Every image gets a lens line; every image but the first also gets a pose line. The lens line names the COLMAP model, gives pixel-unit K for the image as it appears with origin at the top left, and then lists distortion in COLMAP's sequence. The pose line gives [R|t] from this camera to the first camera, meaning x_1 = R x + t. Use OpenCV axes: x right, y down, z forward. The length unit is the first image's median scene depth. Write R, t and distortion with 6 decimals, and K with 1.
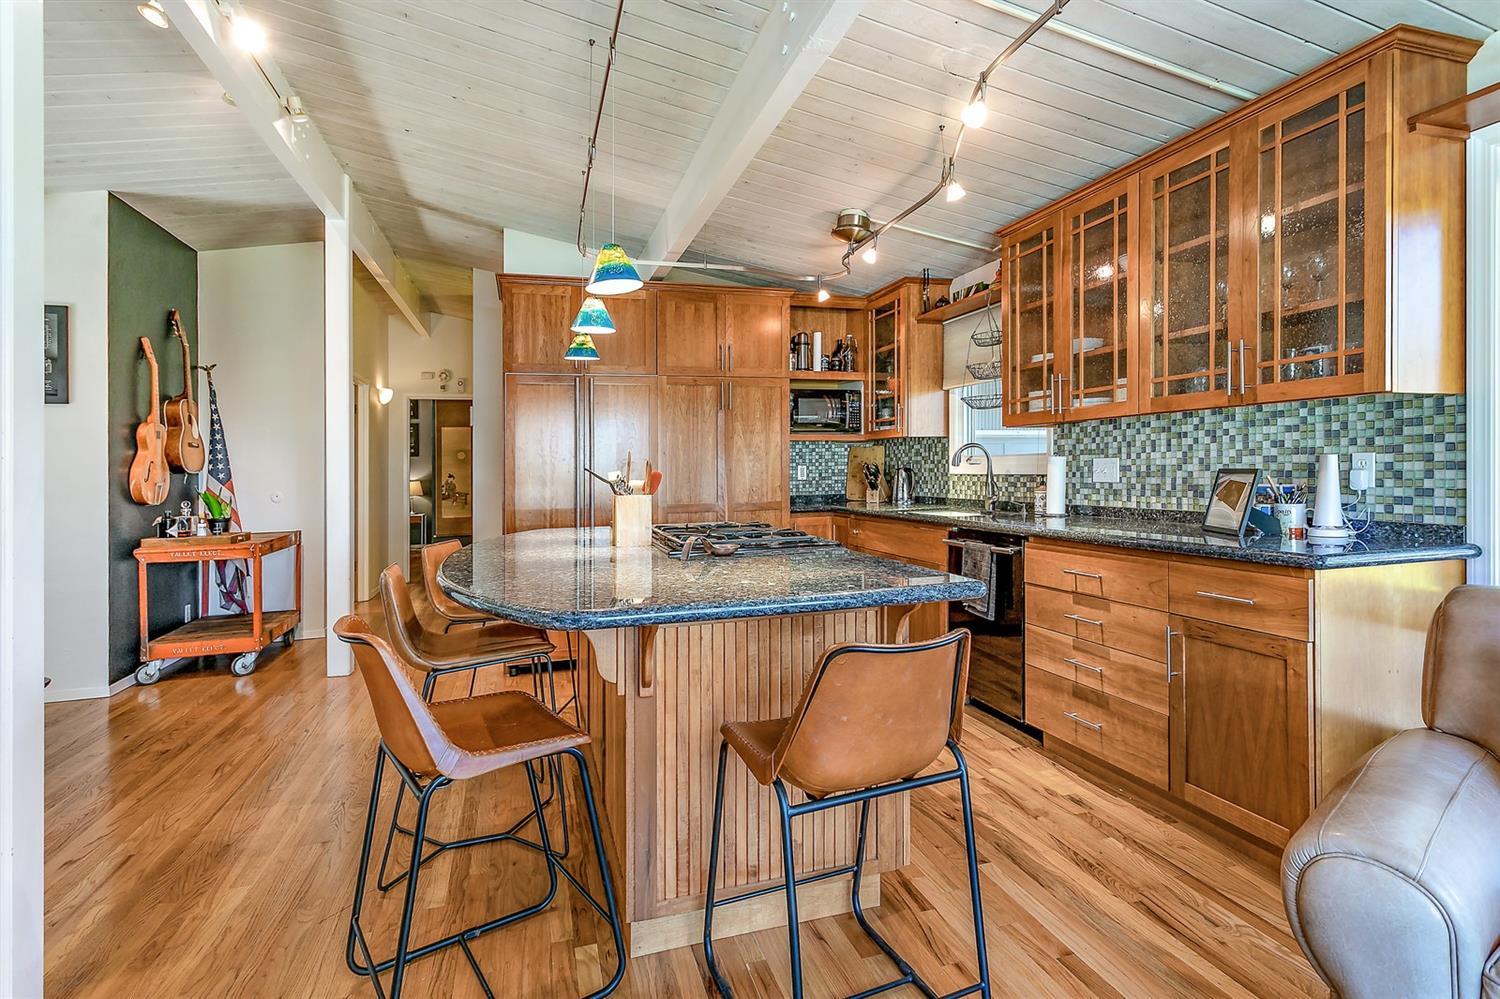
lens RADIAL K [[752.6, 0, 764.4], [0, 752.6, 470.5], [0, 0, 1]] dist [-0.003552, -0.000363]
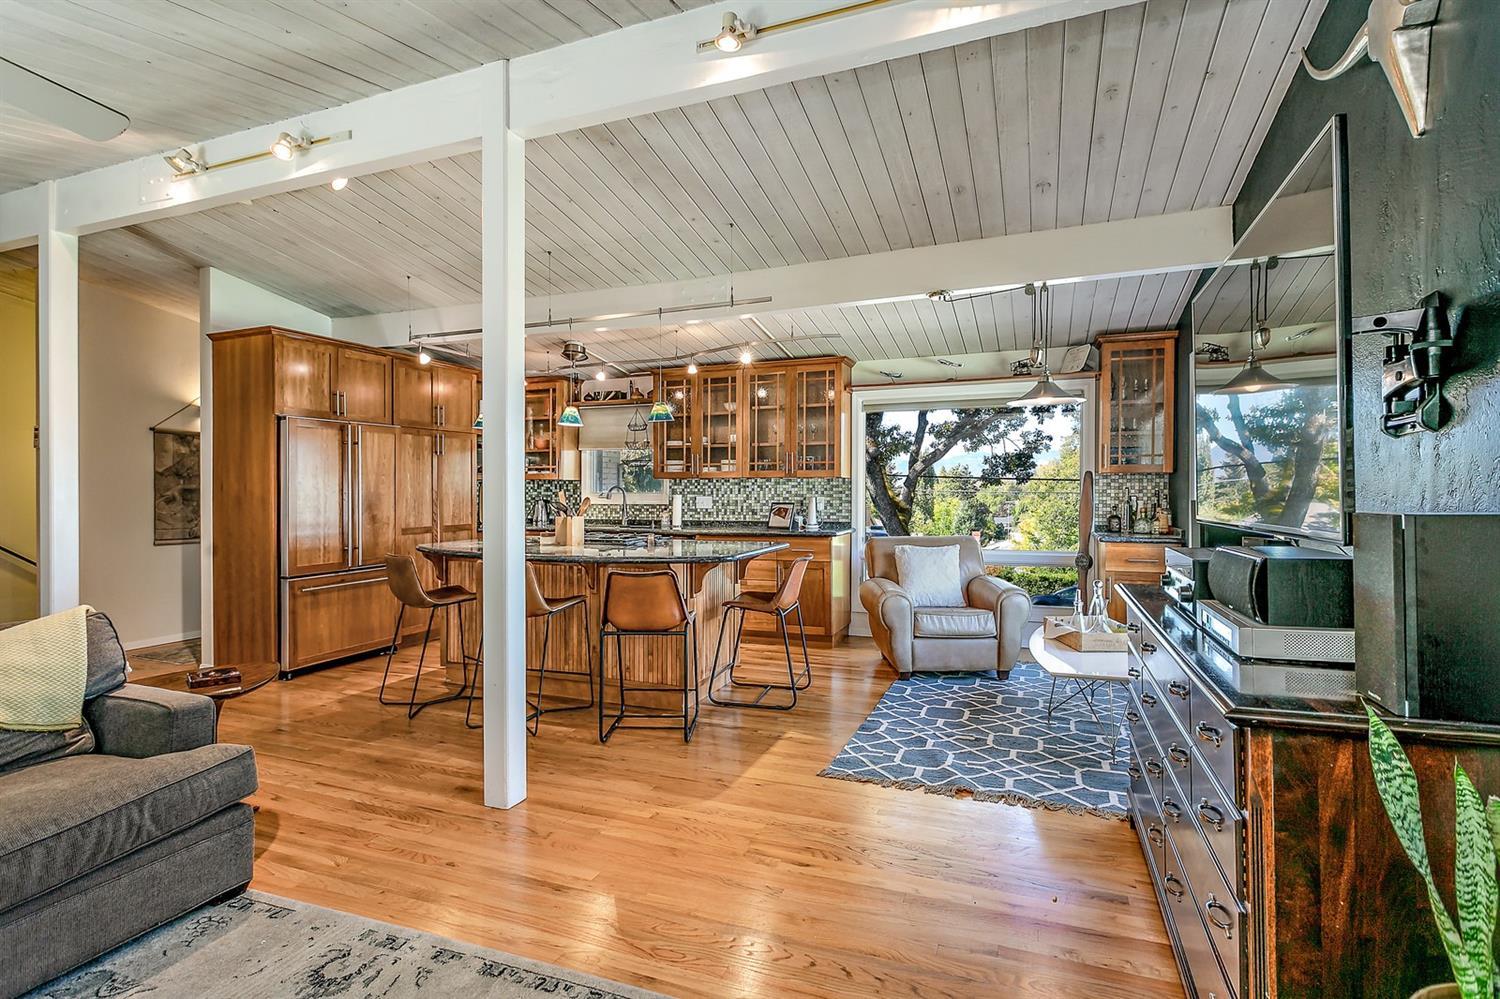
lens RADIAL K [[715.5, 0, 771.0], [0, 715.5, 495.4], [0, 0, 1]] dist [-0.014806, 0.000346]
pose [[0.608242, 0.007859, 0.793713, -0.824156], [-0.005147, 0.999969, -0.005957, -0.007249], [-0.793735, -0.000462, 0.608264, -0.261961]]
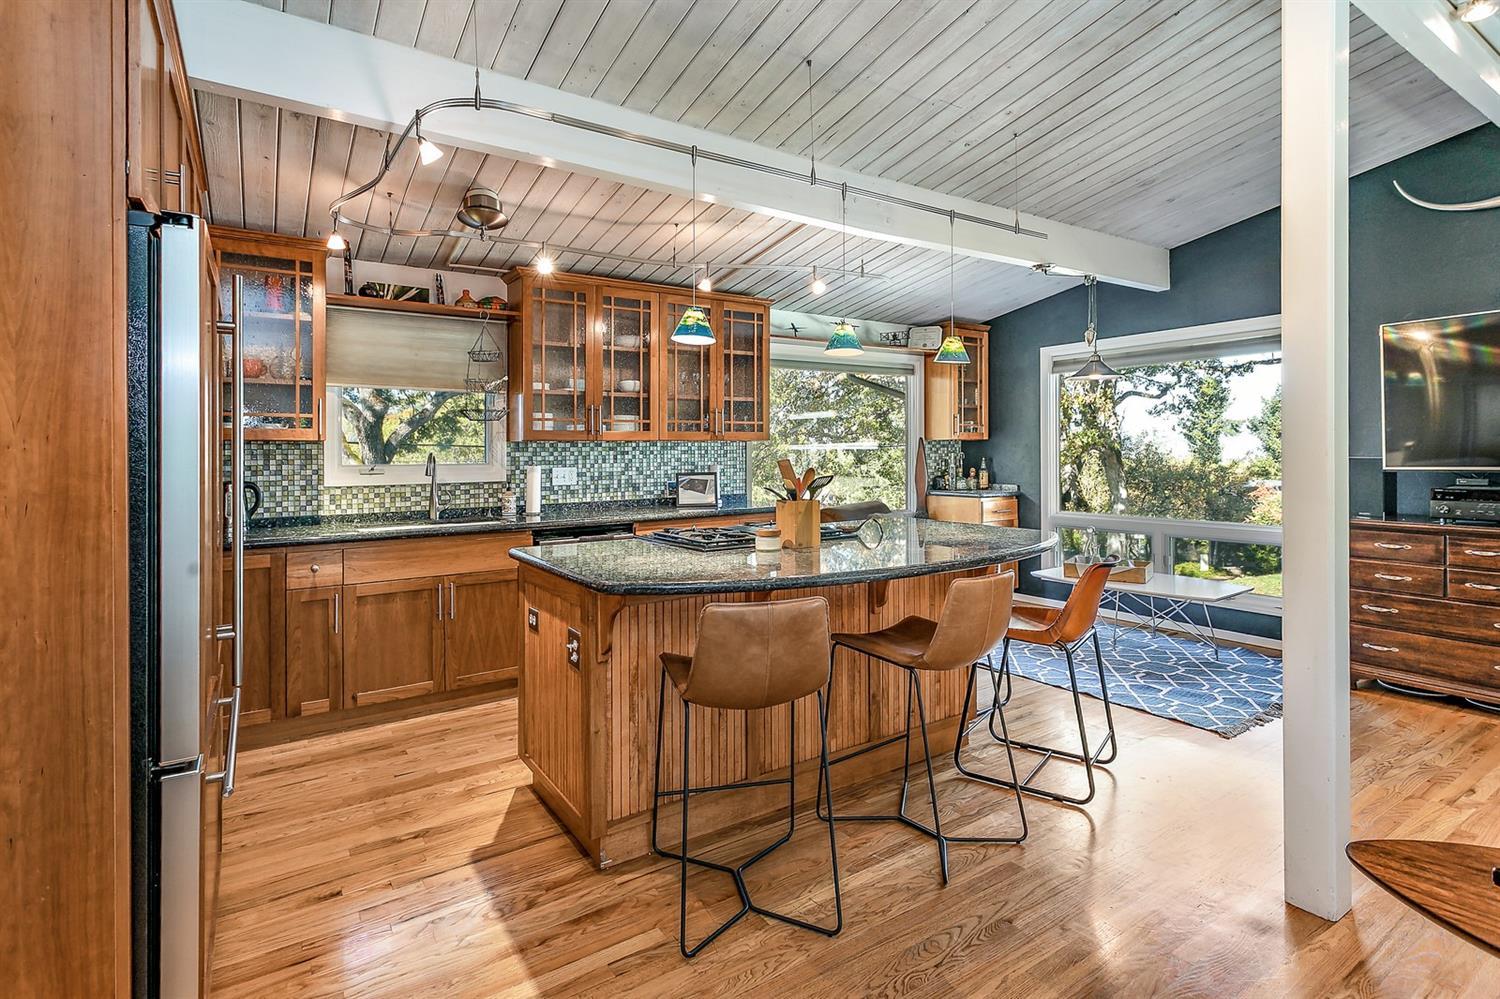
lens RADIAL K [[745.9, 0, 742.0], [0, 745.9, 452.3], [0, 0, 1]] dist [-0.001529, 0.000030]
pose [[-0.283107, 0.018456, 0.958911, -0.806301], [0.016855, 0.999756, -0.014265, -0.016519], [-0.958940, 0.012124, -0.283349, 0.929687]]
